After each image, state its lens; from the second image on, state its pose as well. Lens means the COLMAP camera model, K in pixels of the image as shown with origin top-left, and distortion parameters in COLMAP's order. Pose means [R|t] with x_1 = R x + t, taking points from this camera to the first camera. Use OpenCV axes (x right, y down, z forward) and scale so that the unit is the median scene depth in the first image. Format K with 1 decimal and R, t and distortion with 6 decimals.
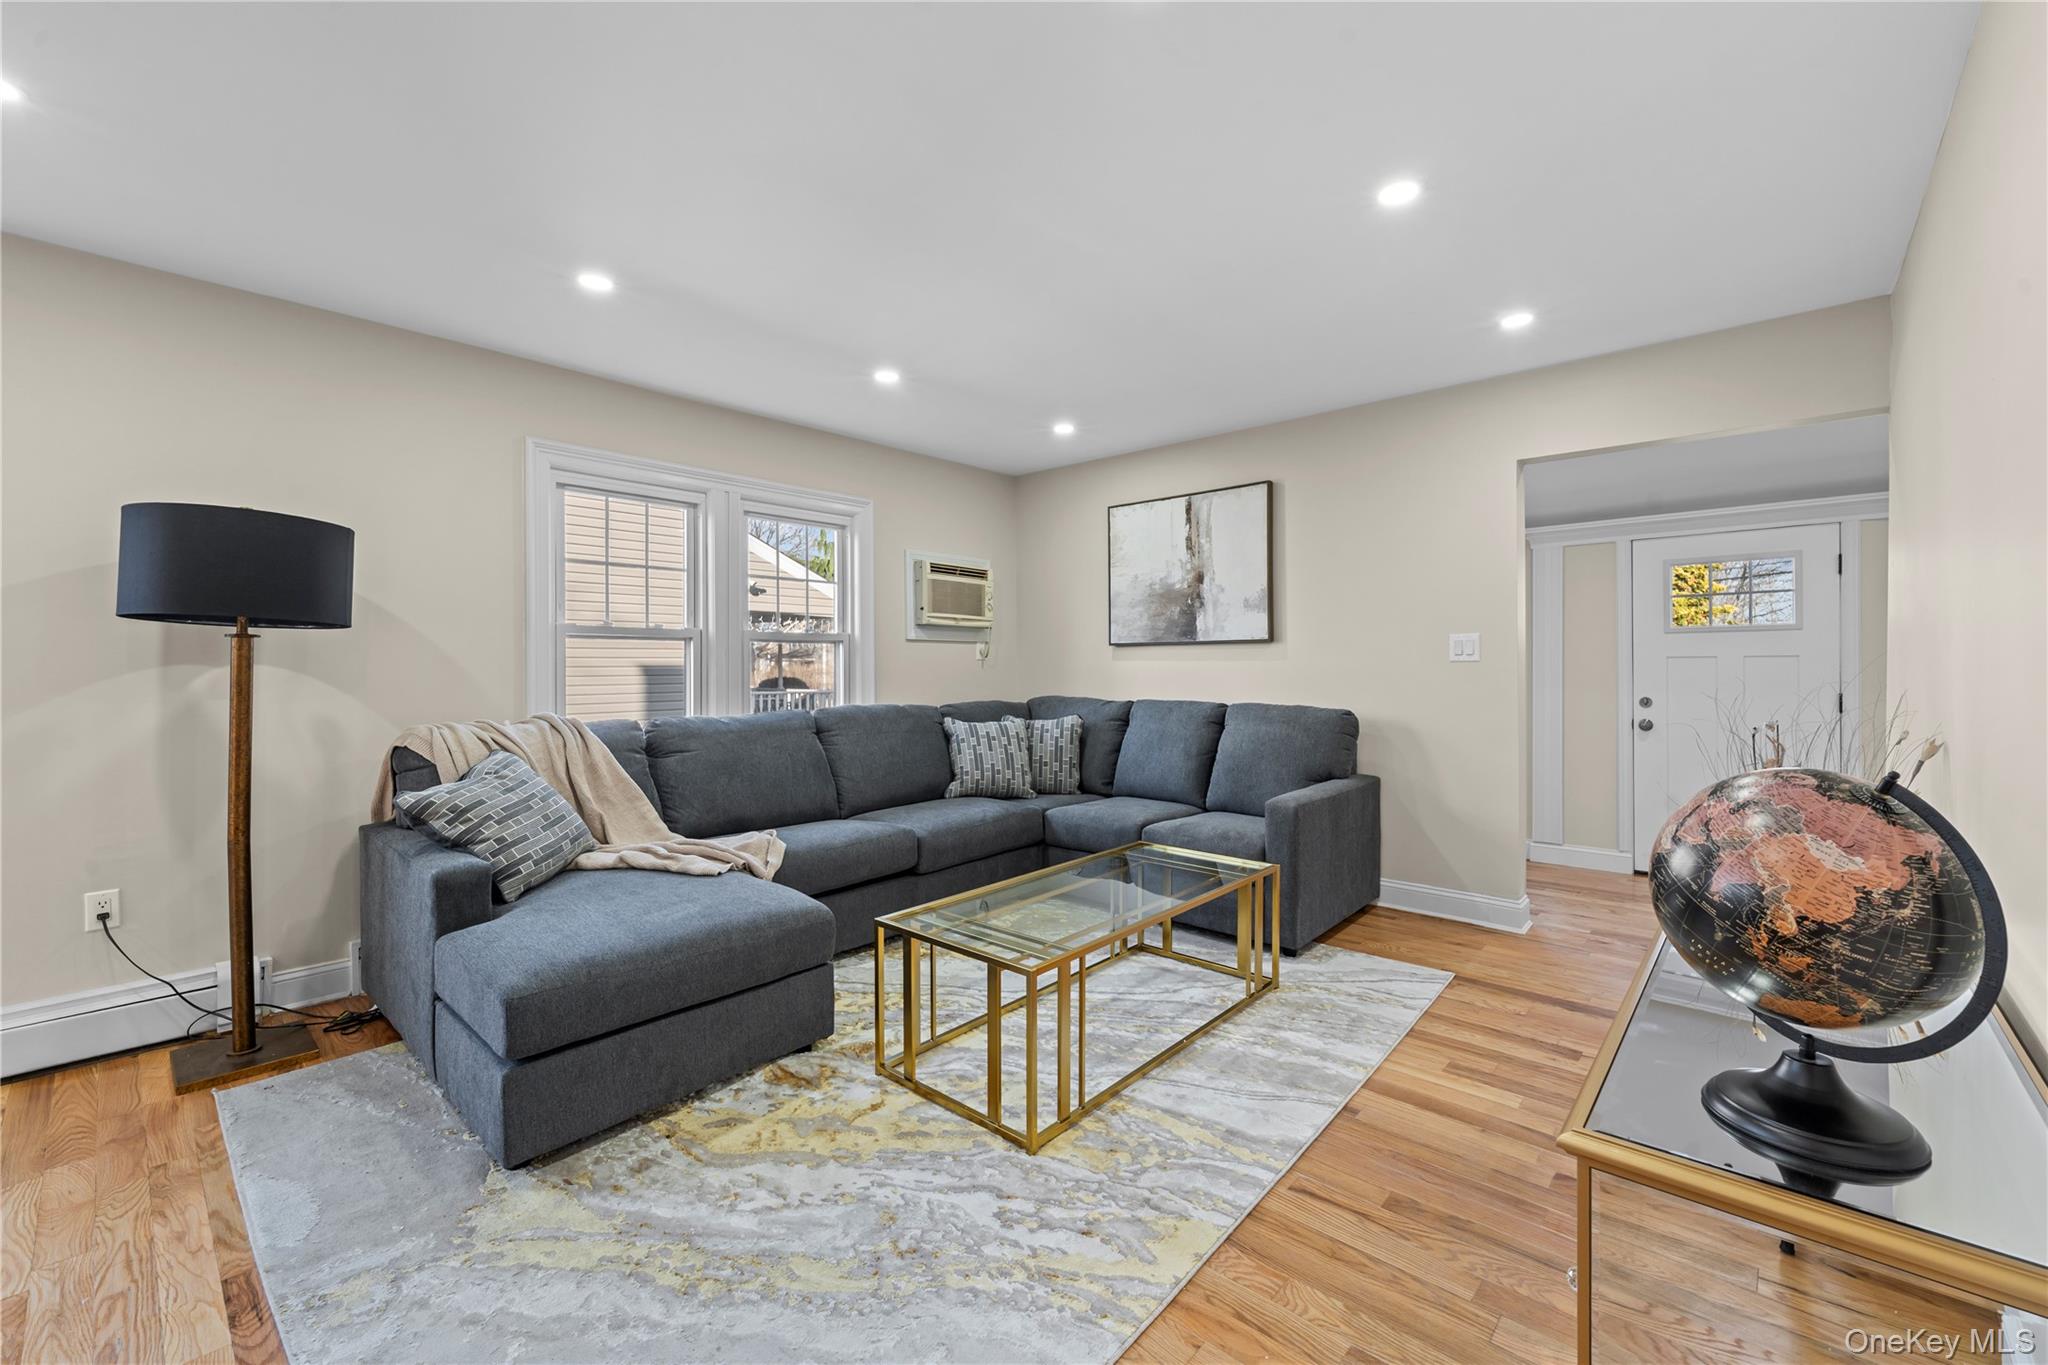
lens RADIAL K [[834.3, 0, 1022.5], [0, 834.3, 665.3], [0, 0, 1]] dist [-0.000428, -0.001839]
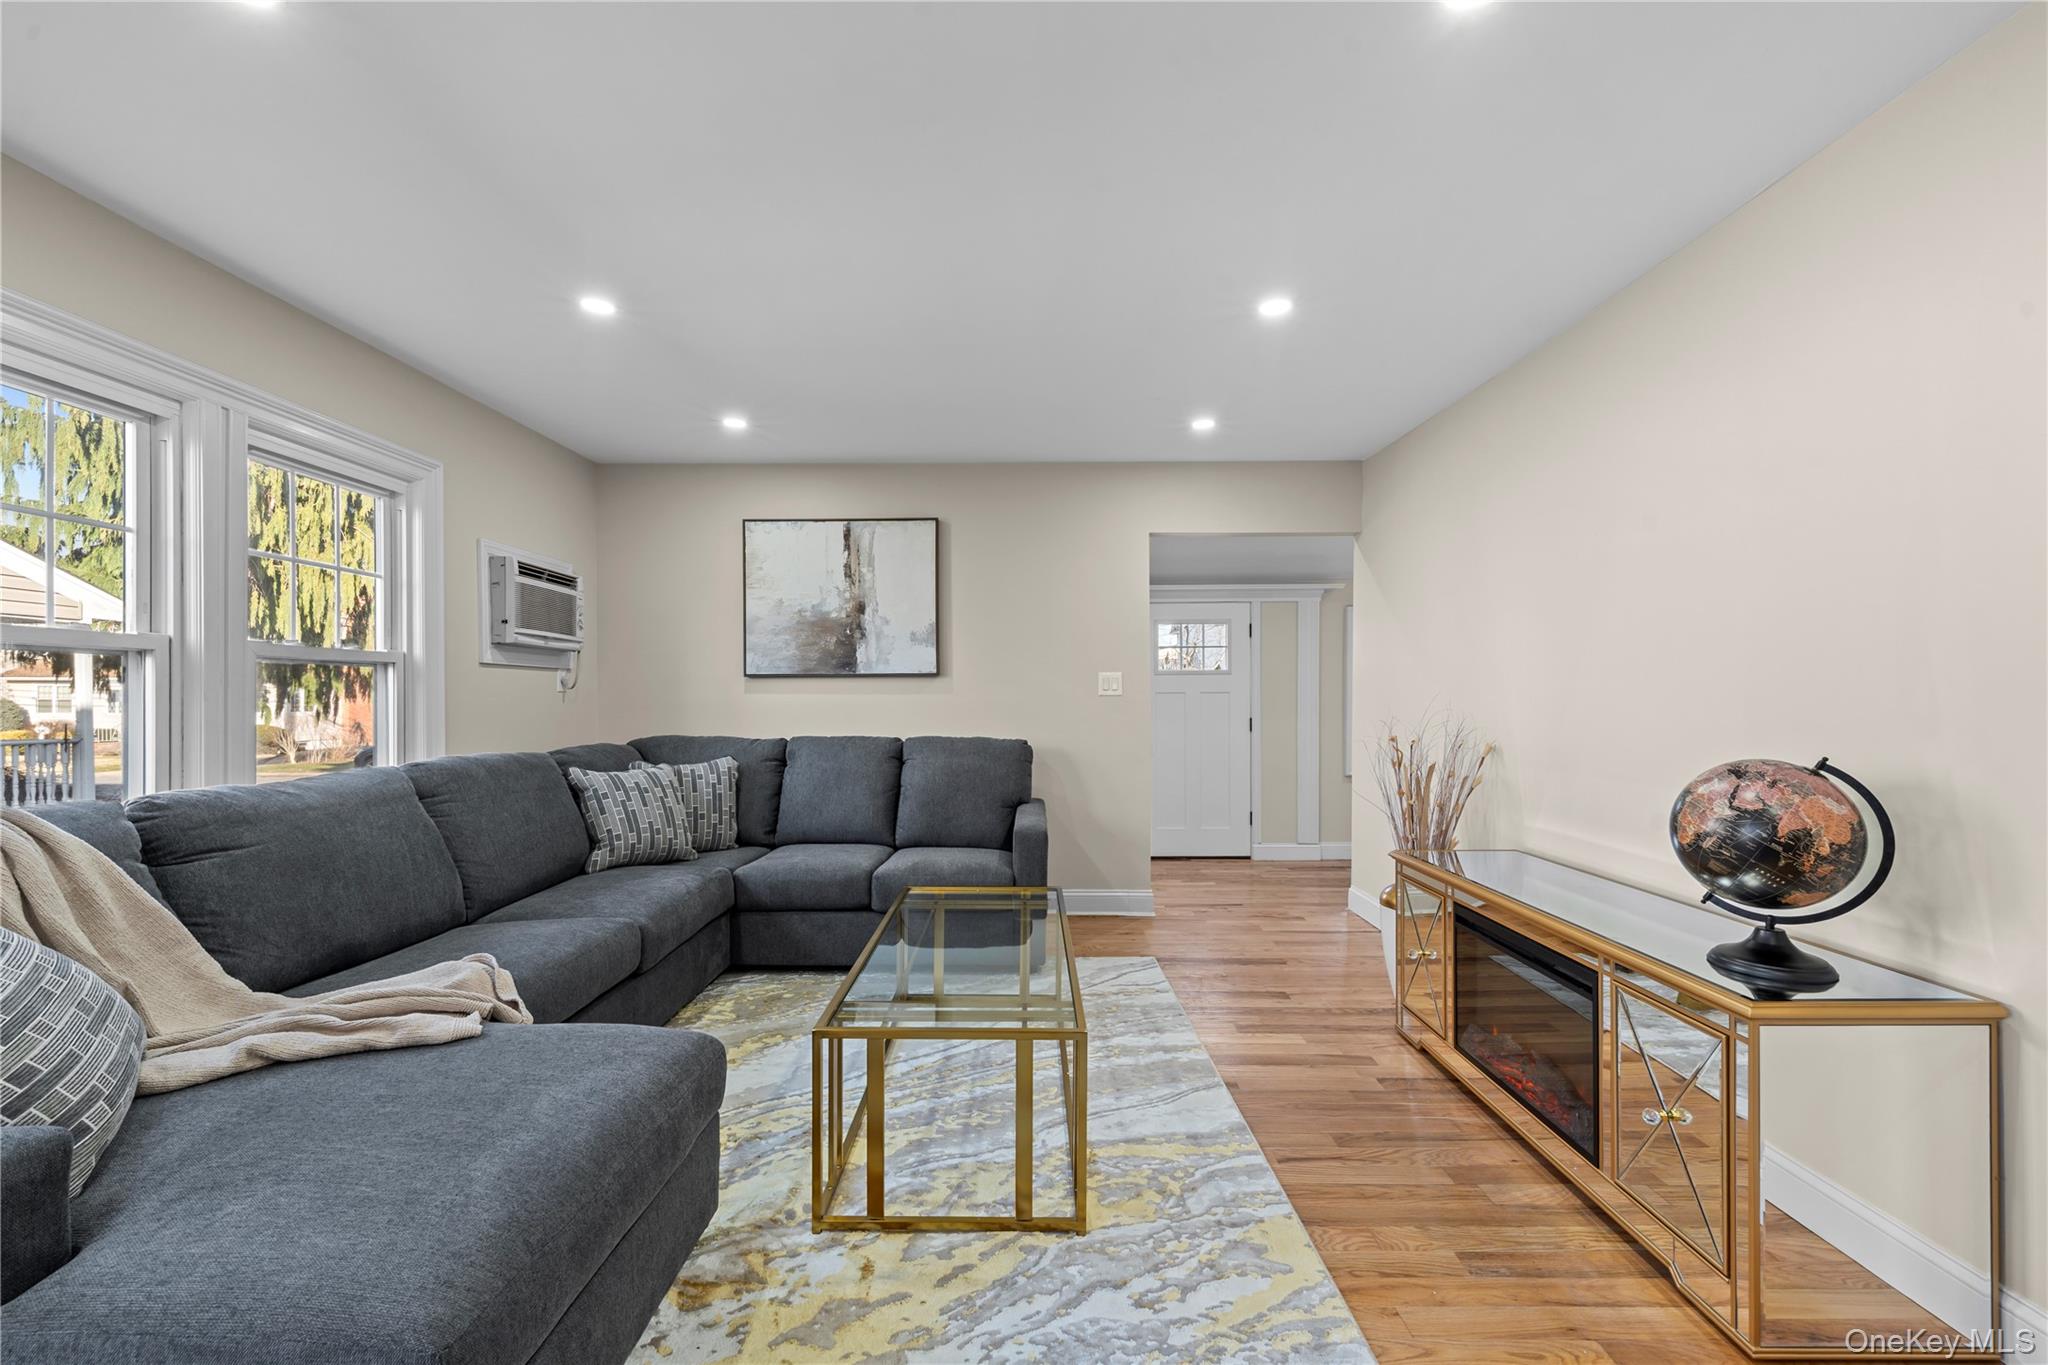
lens RADIAL K [[834.3, 0, 1023.1], [0, 834.3, 693.9], [0, 0, 1]] dist [-0.000428, -0.001839]
pose [[0.748512, 0.004520, 0.663106, -0.322594], [-0.000197, 0.999978, -0.006594, 0.000616], [-0.663122, 0.004805, 0.748496, 0.178133]]
